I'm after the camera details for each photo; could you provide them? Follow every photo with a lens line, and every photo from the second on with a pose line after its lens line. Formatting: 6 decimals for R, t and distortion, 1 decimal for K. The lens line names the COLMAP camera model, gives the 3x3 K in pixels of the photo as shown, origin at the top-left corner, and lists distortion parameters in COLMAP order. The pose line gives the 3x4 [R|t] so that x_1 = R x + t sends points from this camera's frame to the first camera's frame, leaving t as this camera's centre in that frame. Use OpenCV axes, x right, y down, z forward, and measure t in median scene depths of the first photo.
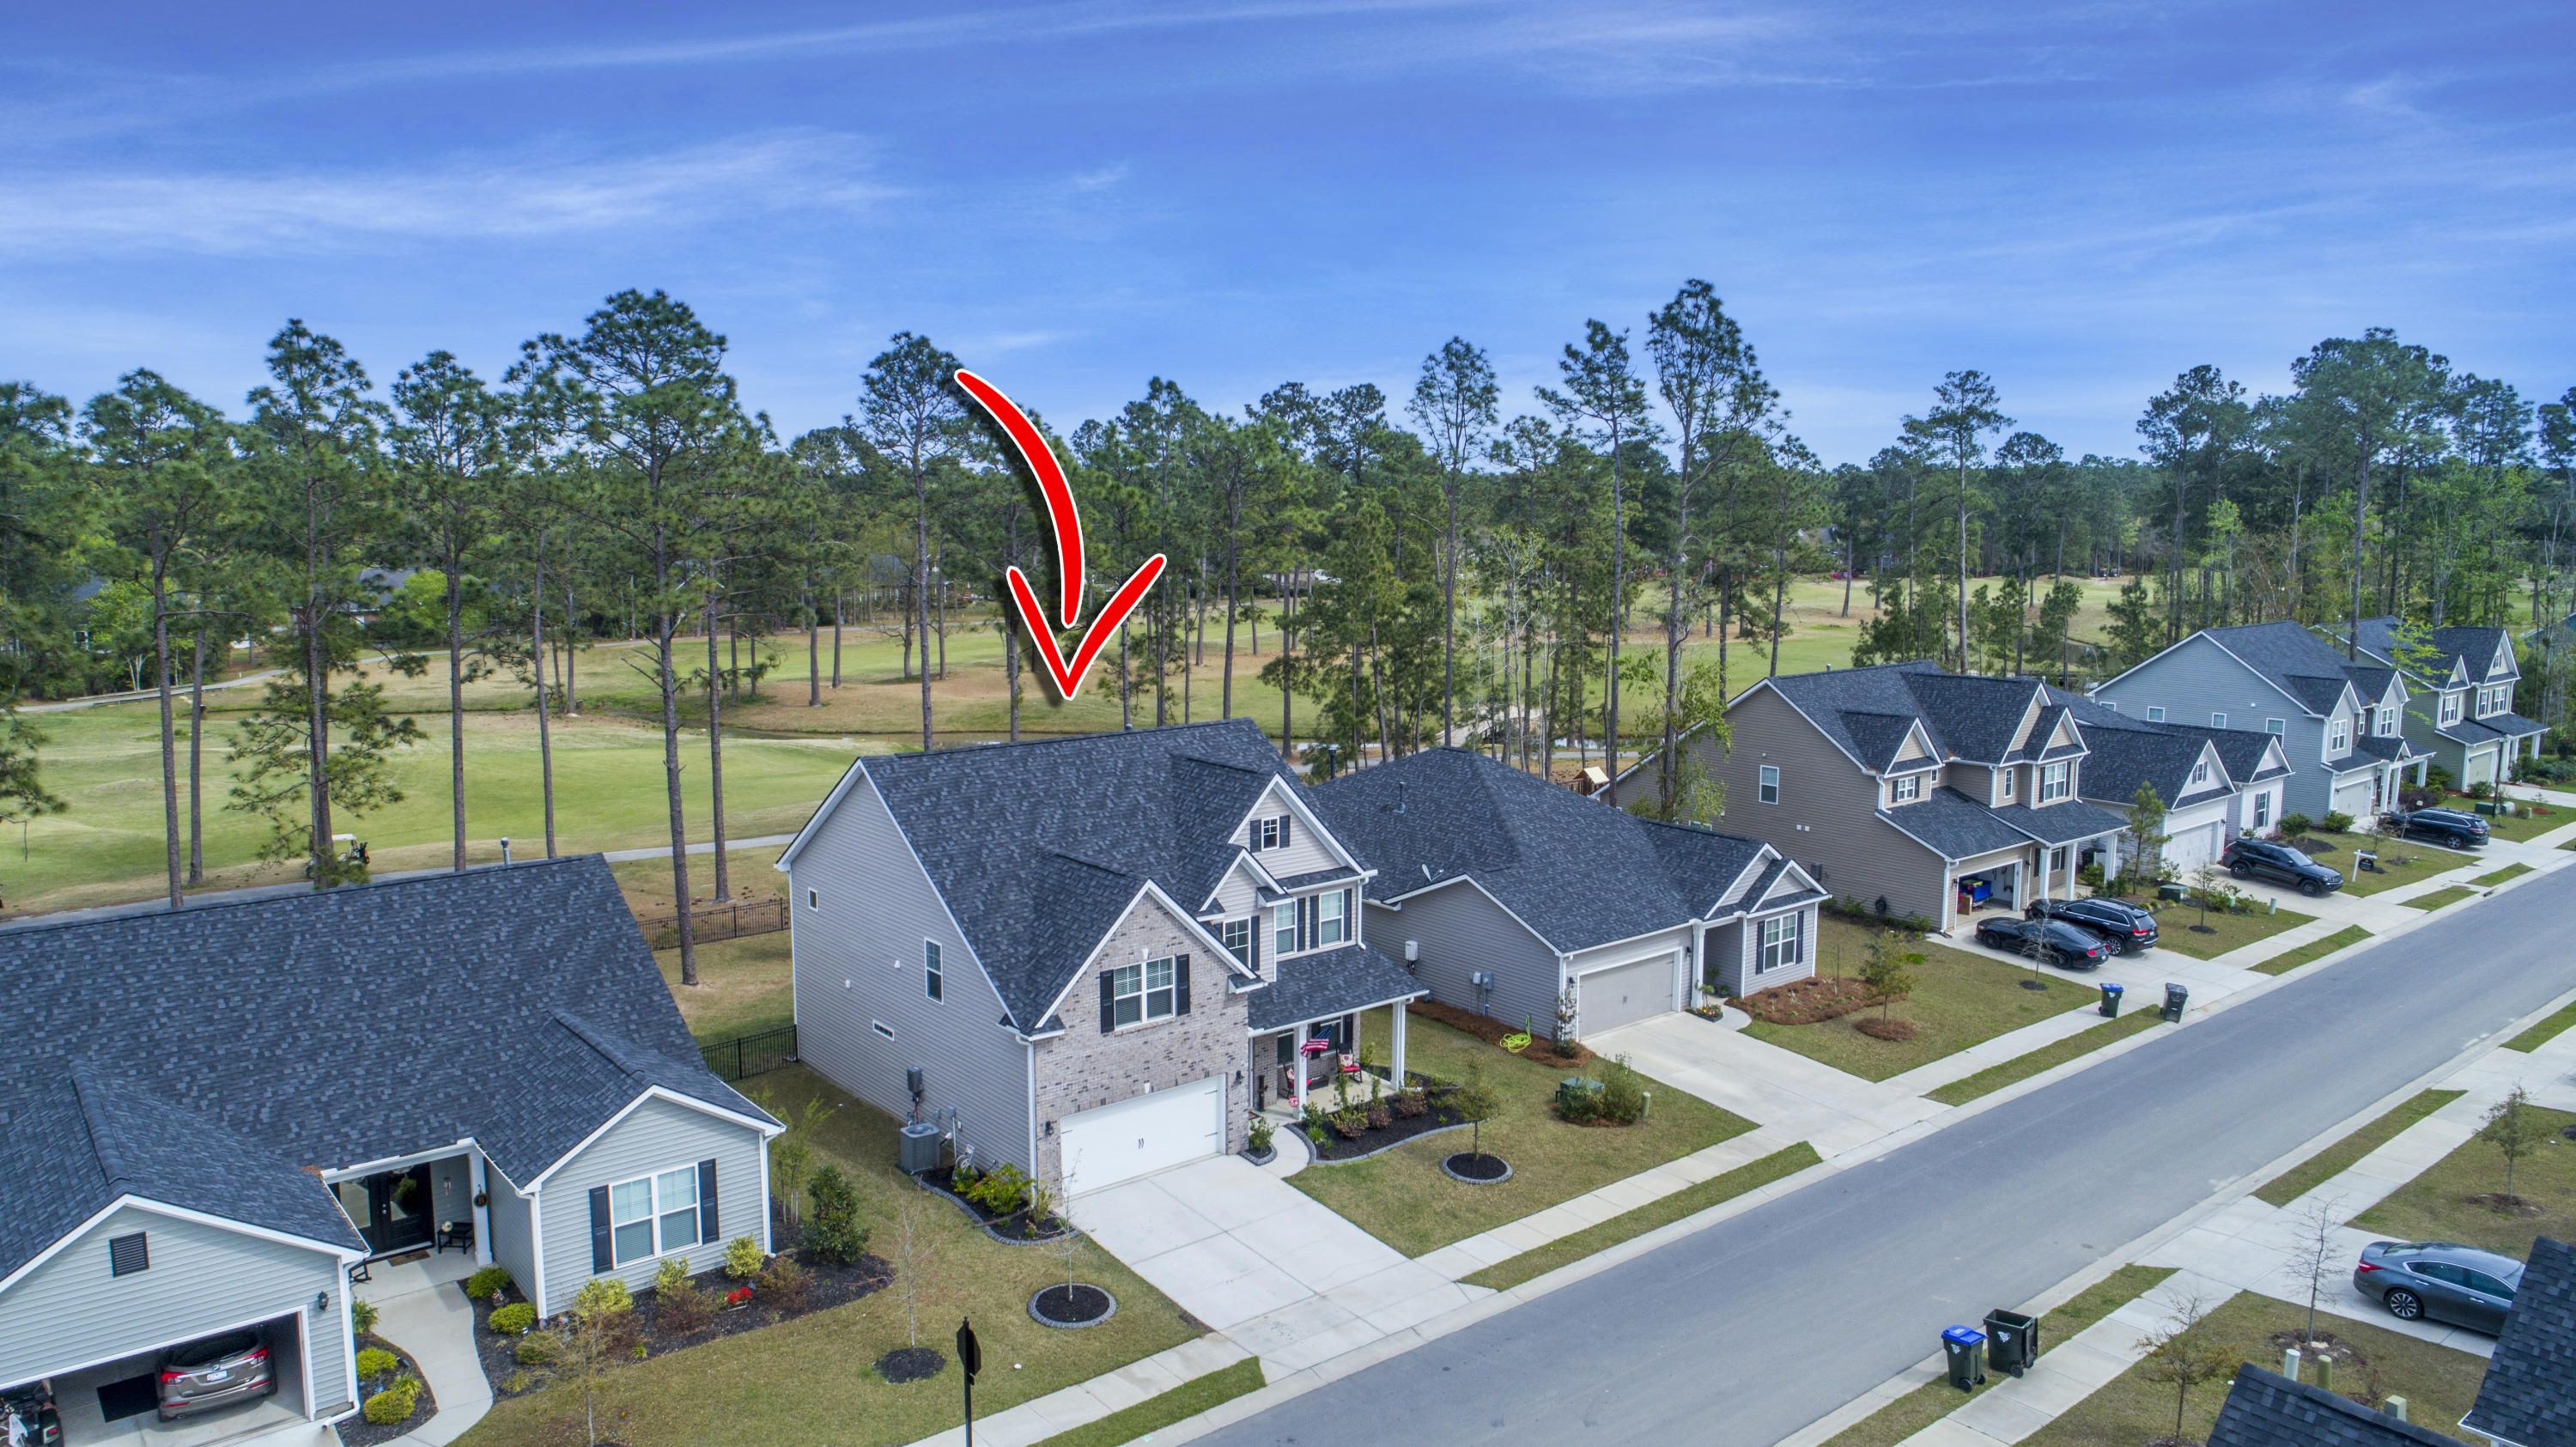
lens RADIAL K [[1726.4, 0, 1288.0], [0, 1726.4, 723.5], [0, 0, 1]] dist [-0.009385, -0.000494]
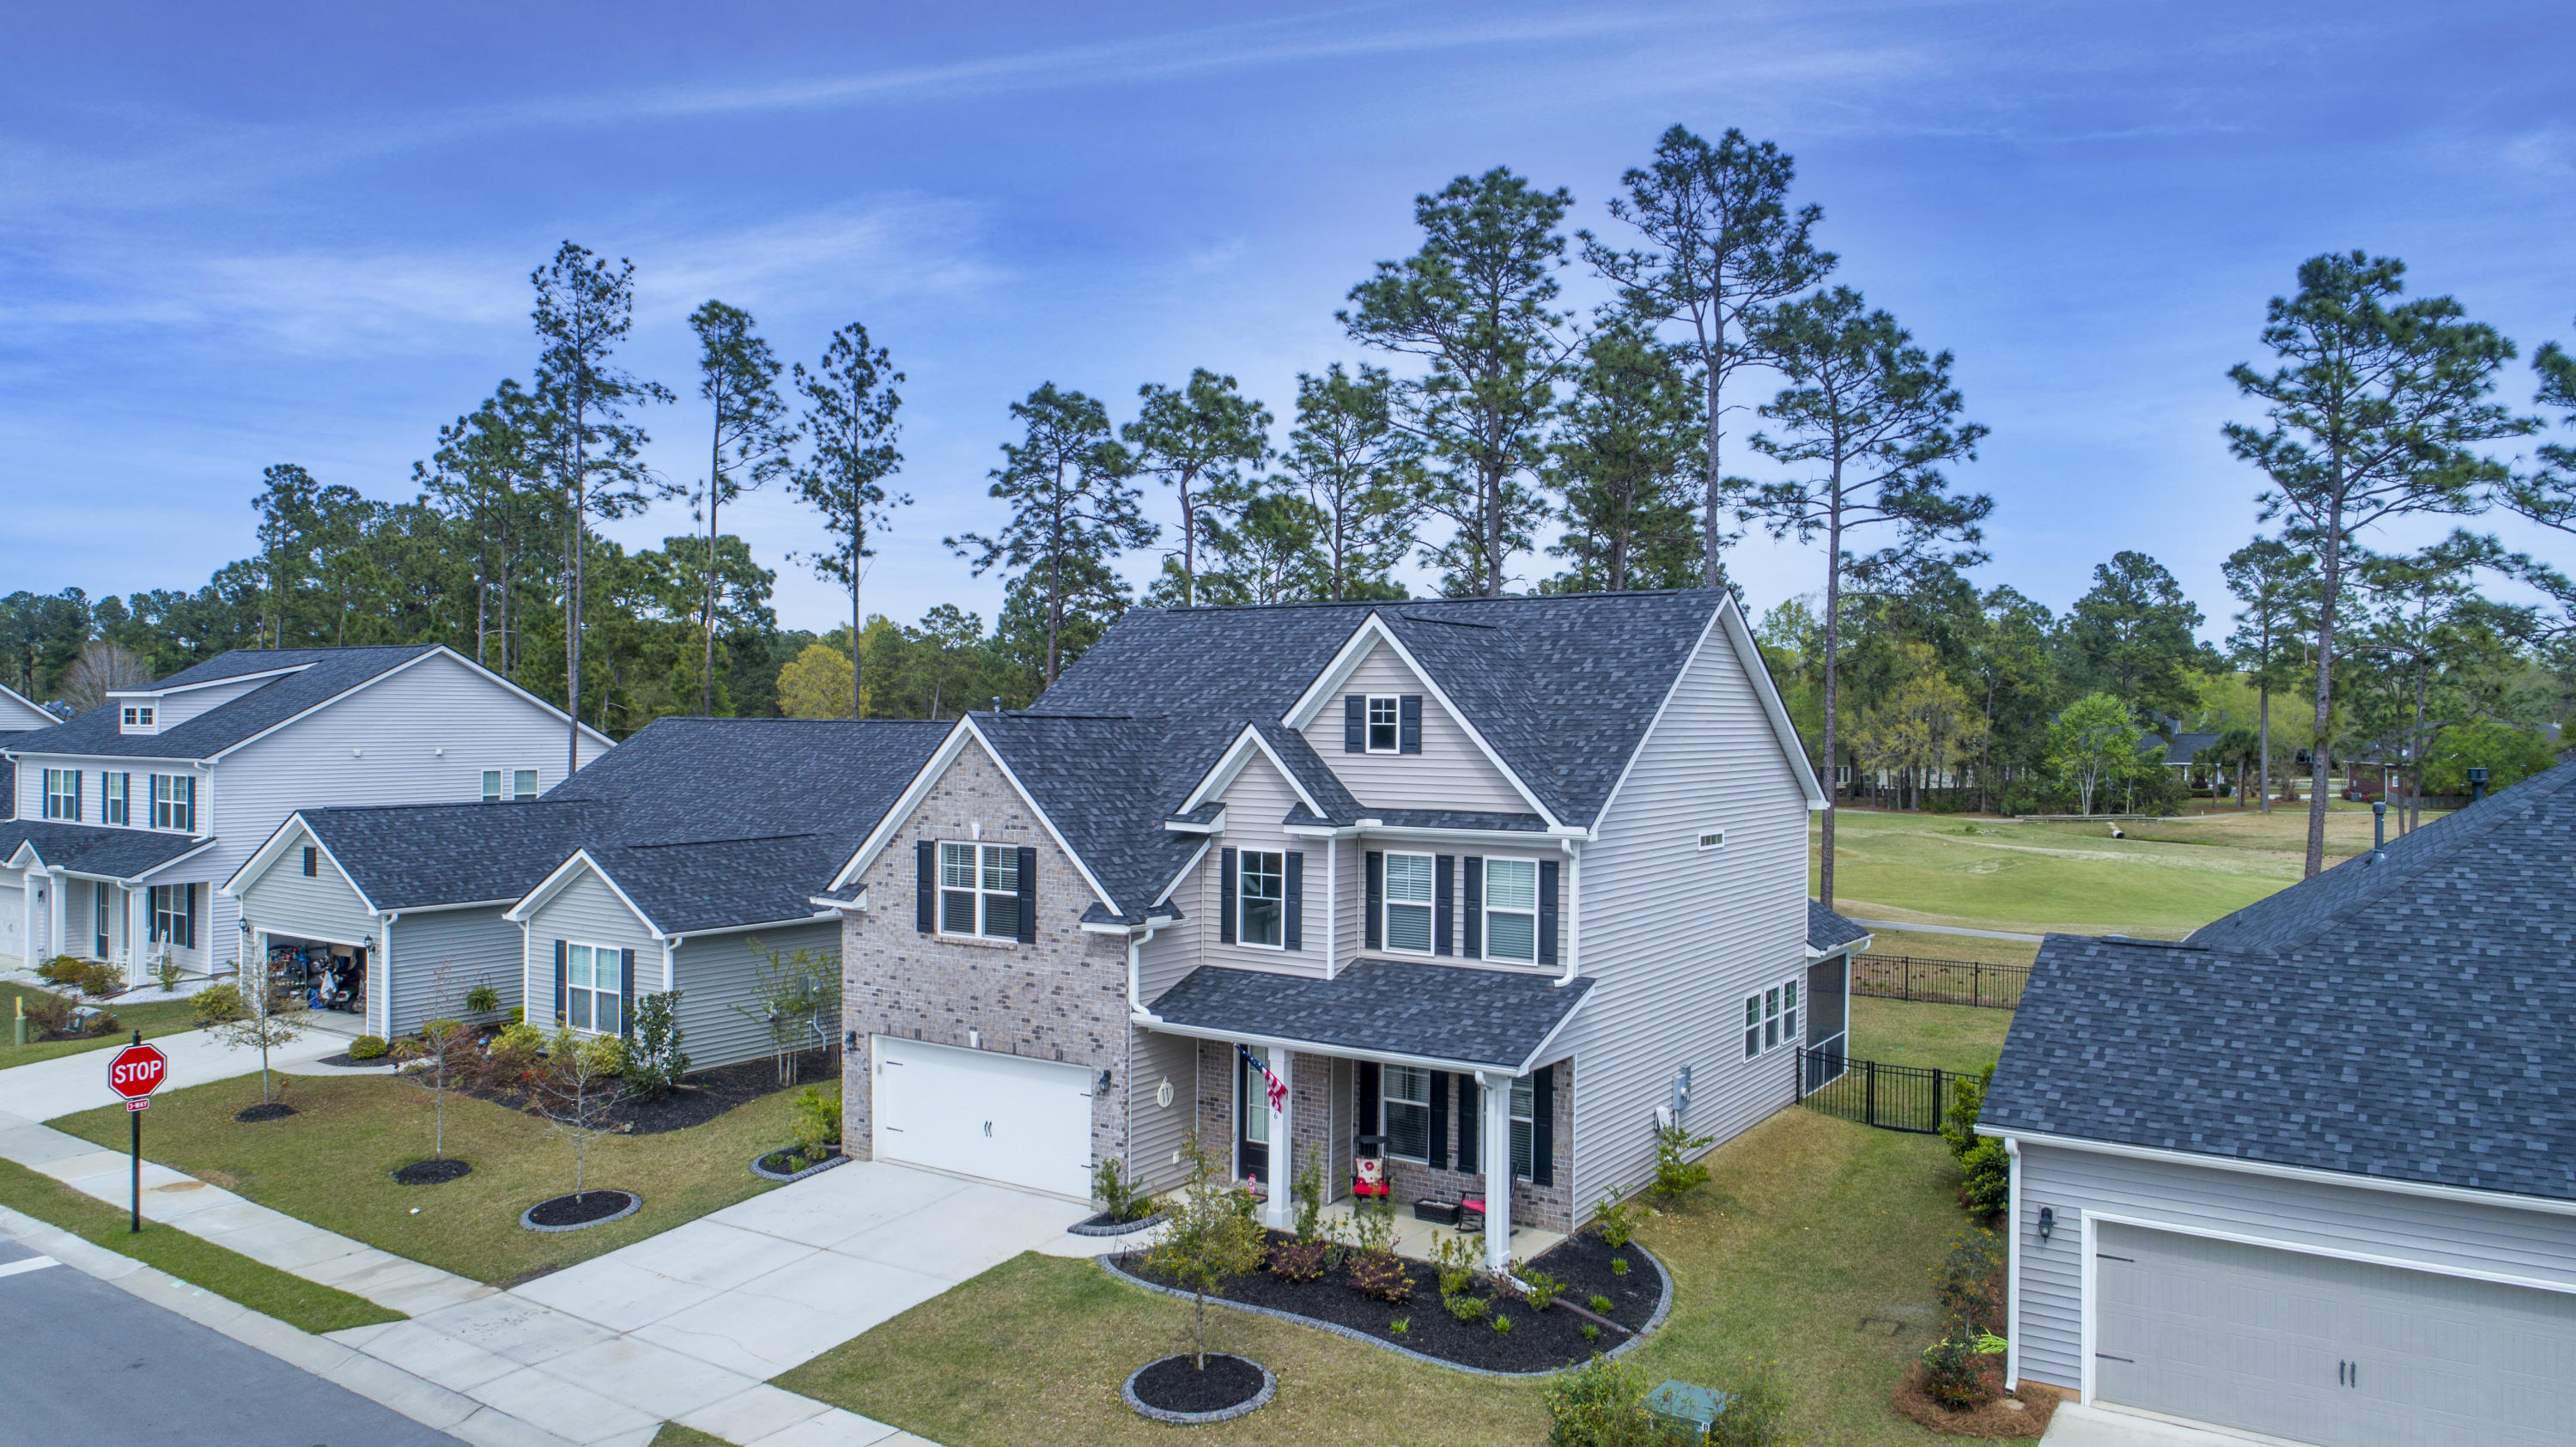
lens RADIAL K [[1726.4, 0, 1288.0], [0, 1726.4, 723.5], [0, 0, 1]] dist [-0.009385, -0.000494]
pose [[0.292764, 0.004465, -0.956174, 0.561566], [-0.135711, 0.990060, -0.036929, 0.095469], [0.946505, 0.140574, 0.290460, 0.868280]]
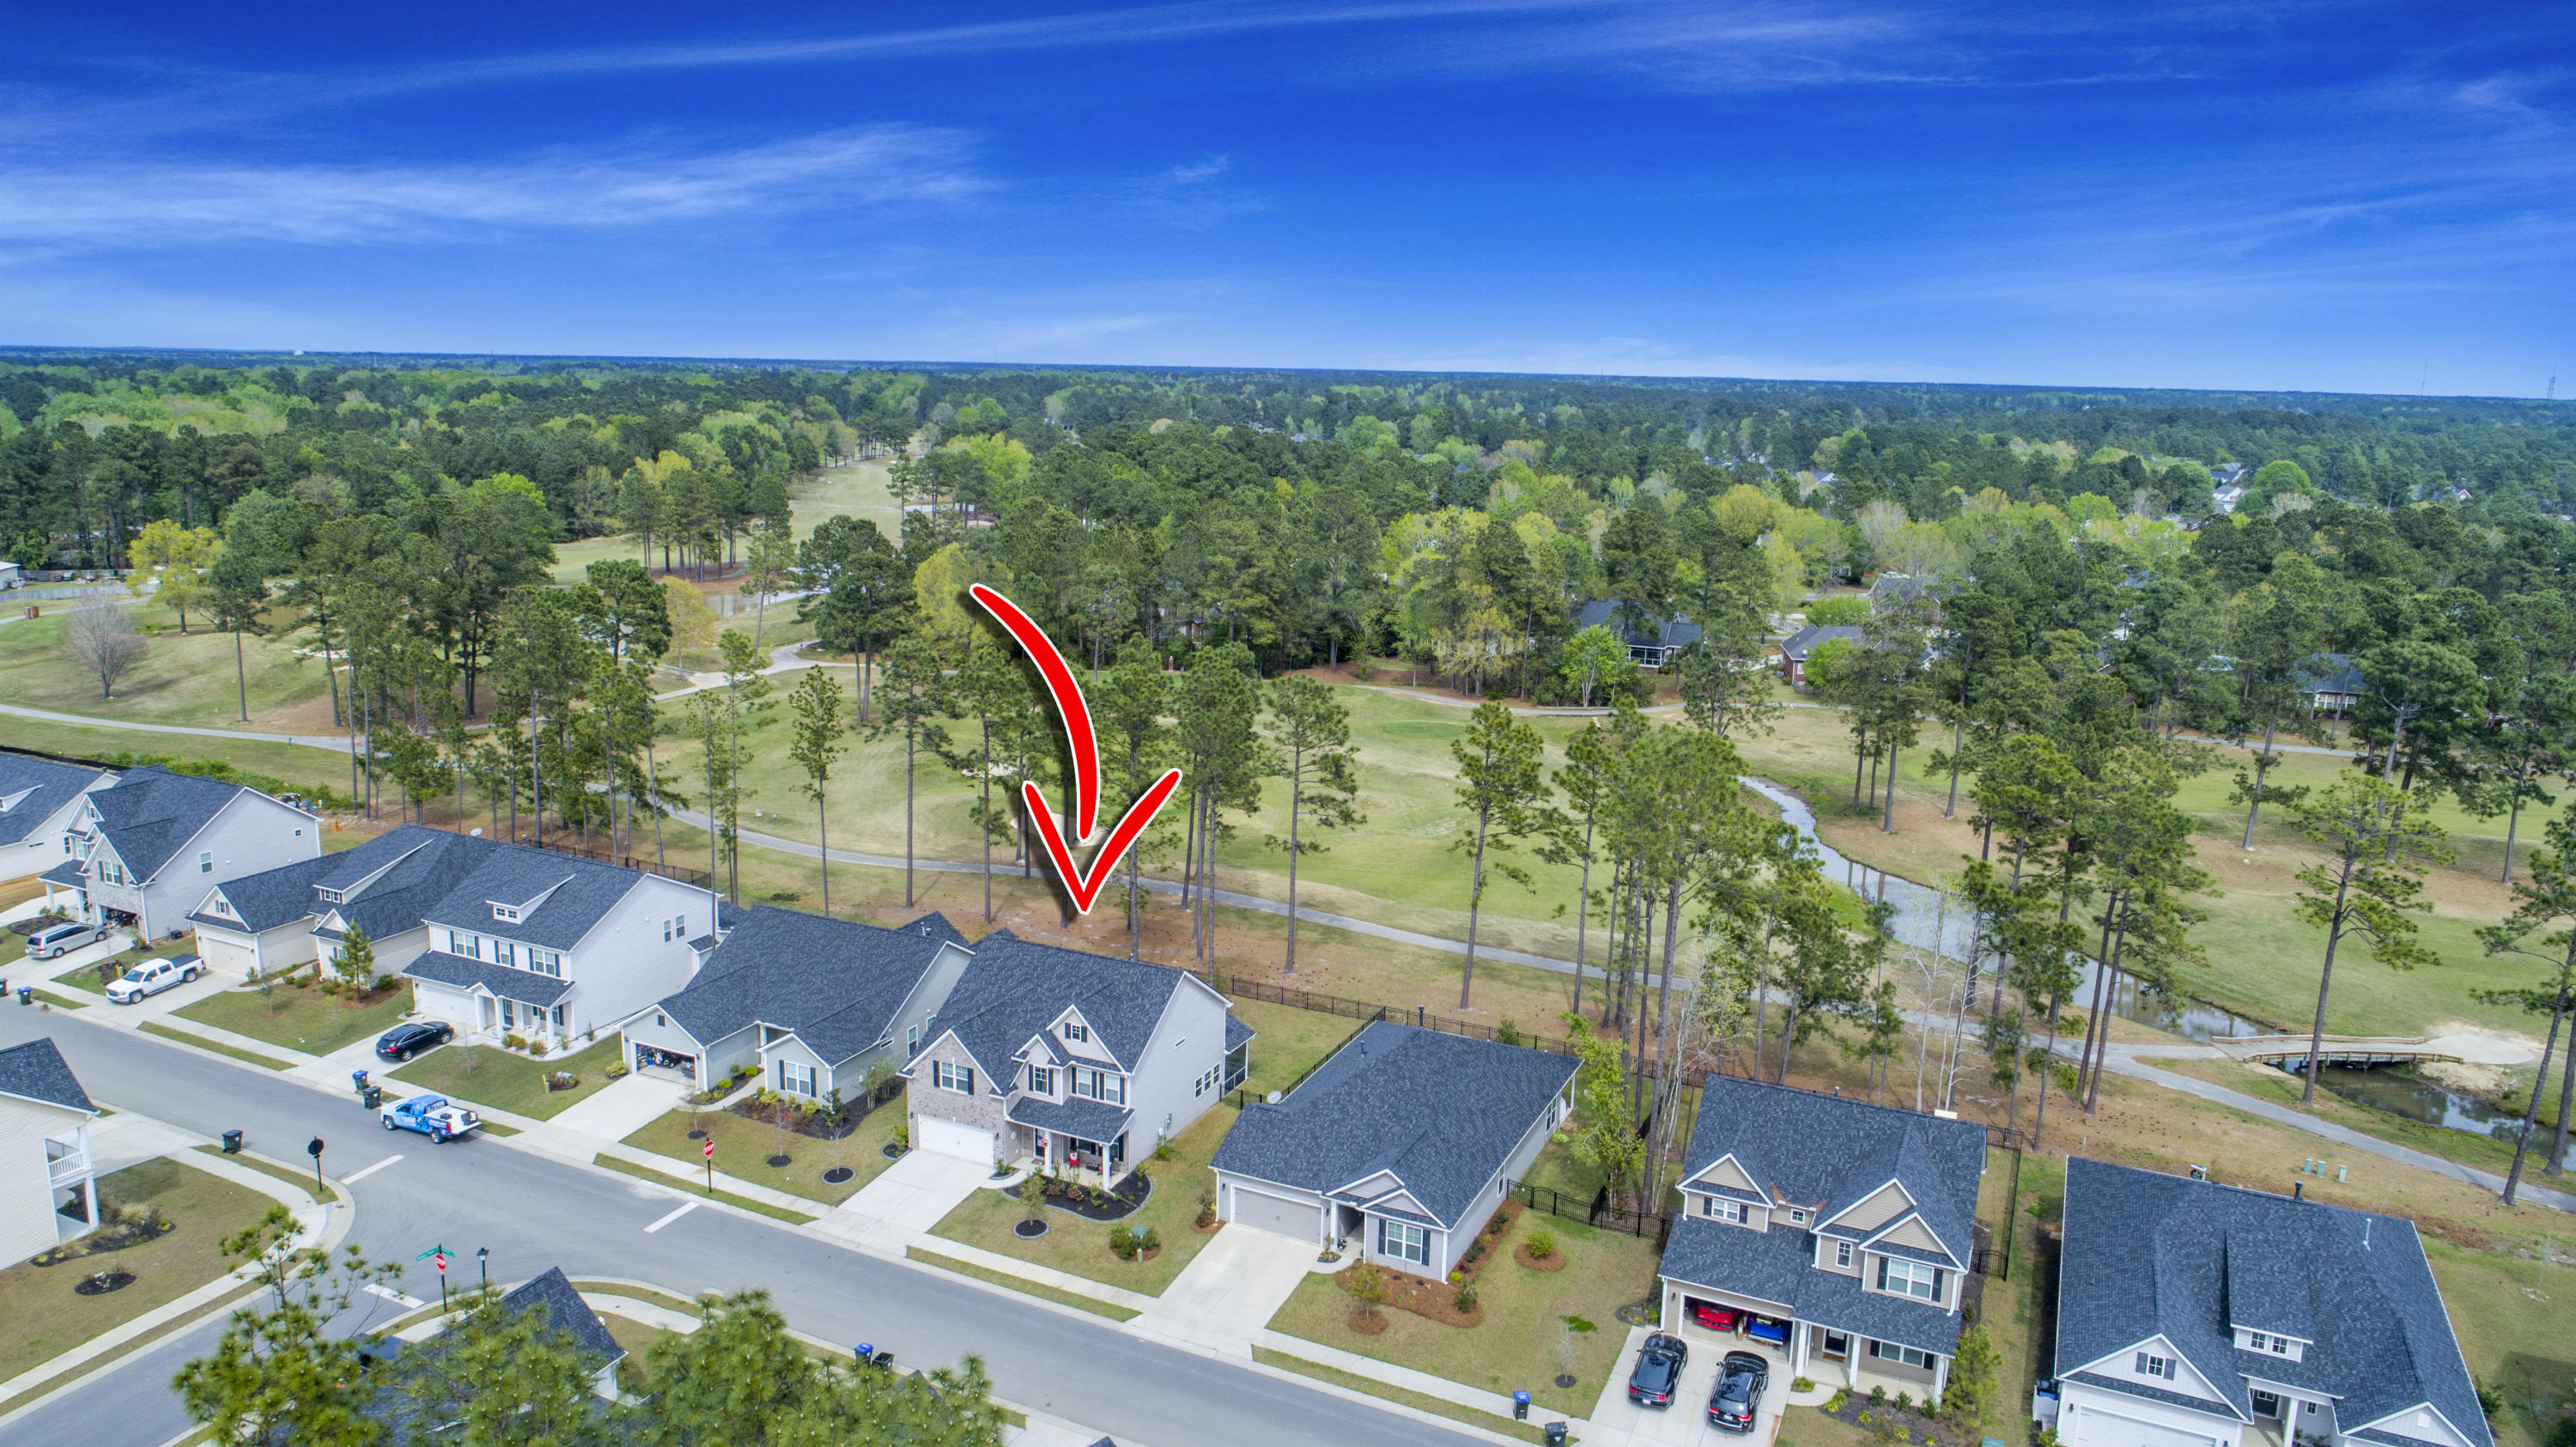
lens RADIAL K [[1726.4, 0, 1288.0], [0, 1726.4, 723.5], [0, 0, 1]] dist [-0.009385, -0.000494]
pose [[0.430510, 0.189687, -0.882429, 1.872218], [-0.141146, 0.979787, 0.141755, -0.630574], [0.891482, 0.063524, 0.448581, 0.344577]]
